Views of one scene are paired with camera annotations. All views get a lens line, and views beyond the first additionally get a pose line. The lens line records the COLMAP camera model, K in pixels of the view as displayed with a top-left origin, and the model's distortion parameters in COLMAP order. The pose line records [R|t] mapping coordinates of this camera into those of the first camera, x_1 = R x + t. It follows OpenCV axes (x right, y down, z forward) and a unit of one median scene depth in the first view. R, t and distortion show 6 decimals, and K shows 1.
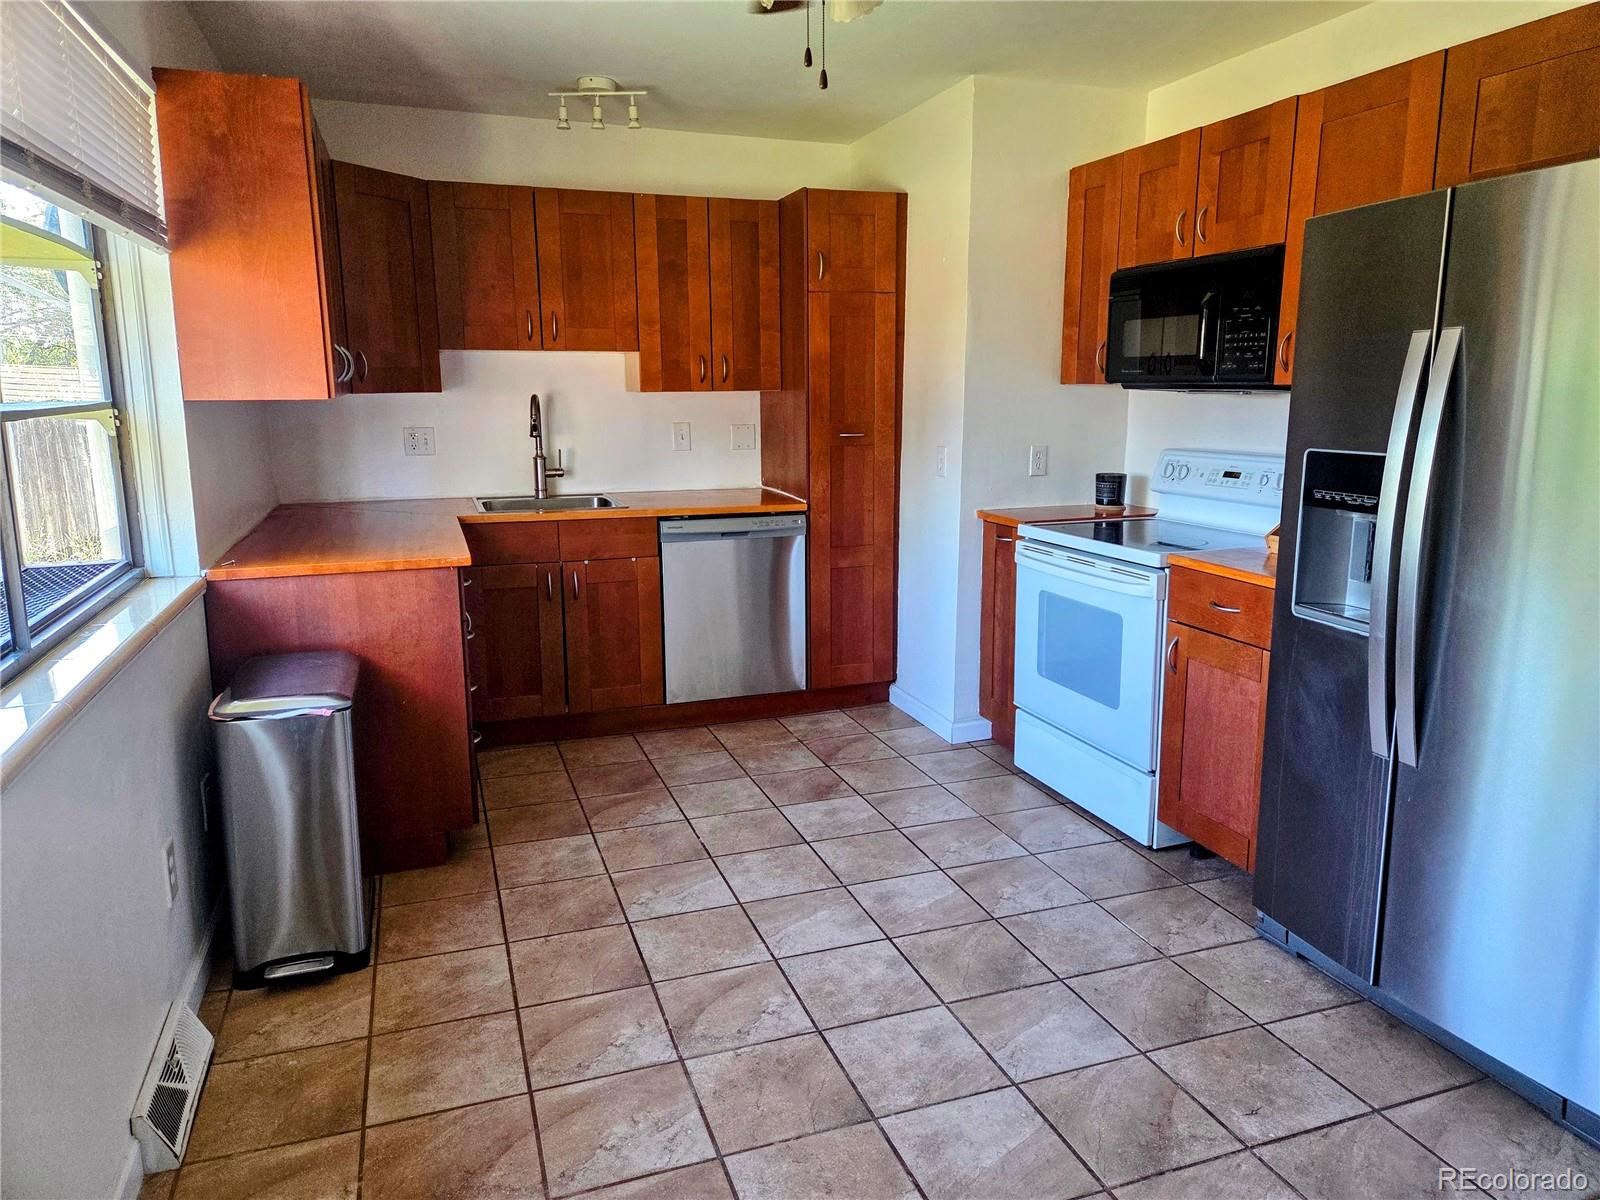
lens RADIAL K [[1070.0, 0, 803.0], [0, 1070.0, 579.5], [0, 0, 1]] dist [0.054285, -0.036825]
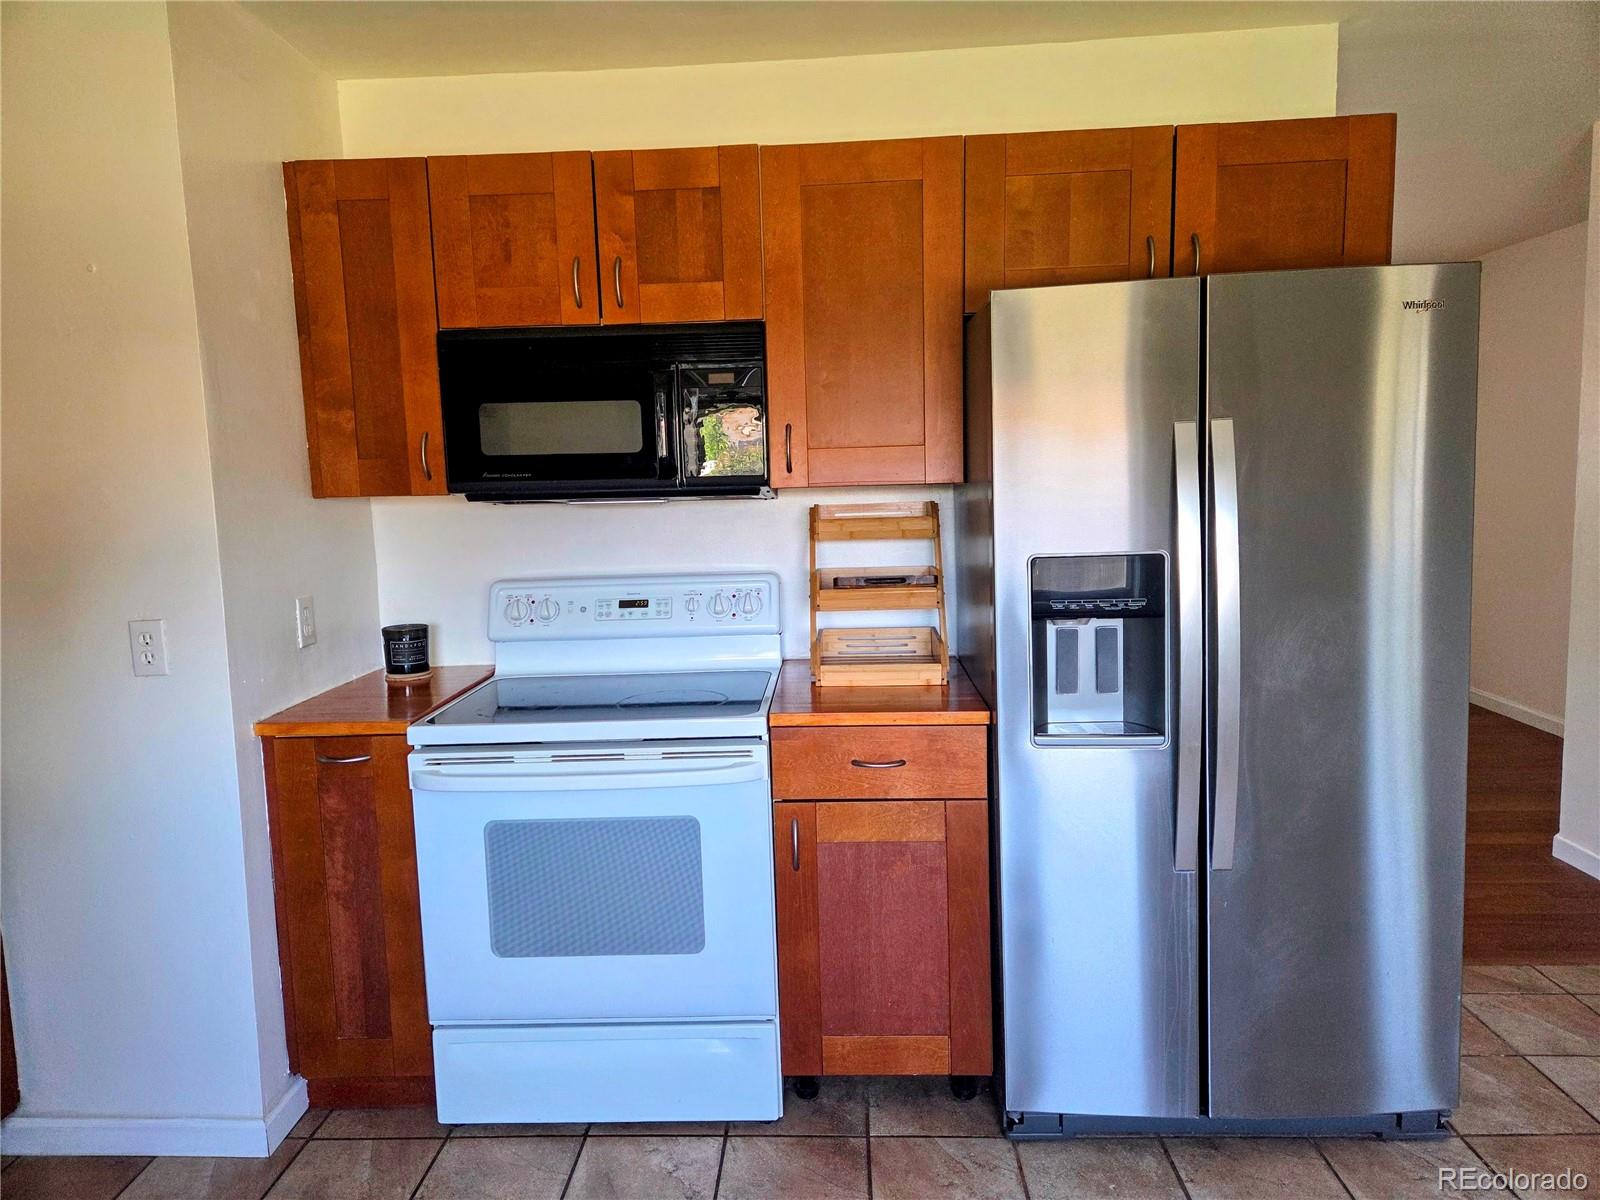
lens RADIAL K [[1070.0, 0, 793.2], [0, 1070.0, 589.2], [0, 0, 1]] dist [0.054285, -0.036825]
pose [[0.383725, -0.107606, 0.917157, -0.294483], [0.193979, 0.980421, 0.033870, -0.119618], [-0.902844, 0.164913, 0.397085, 0.626703]]
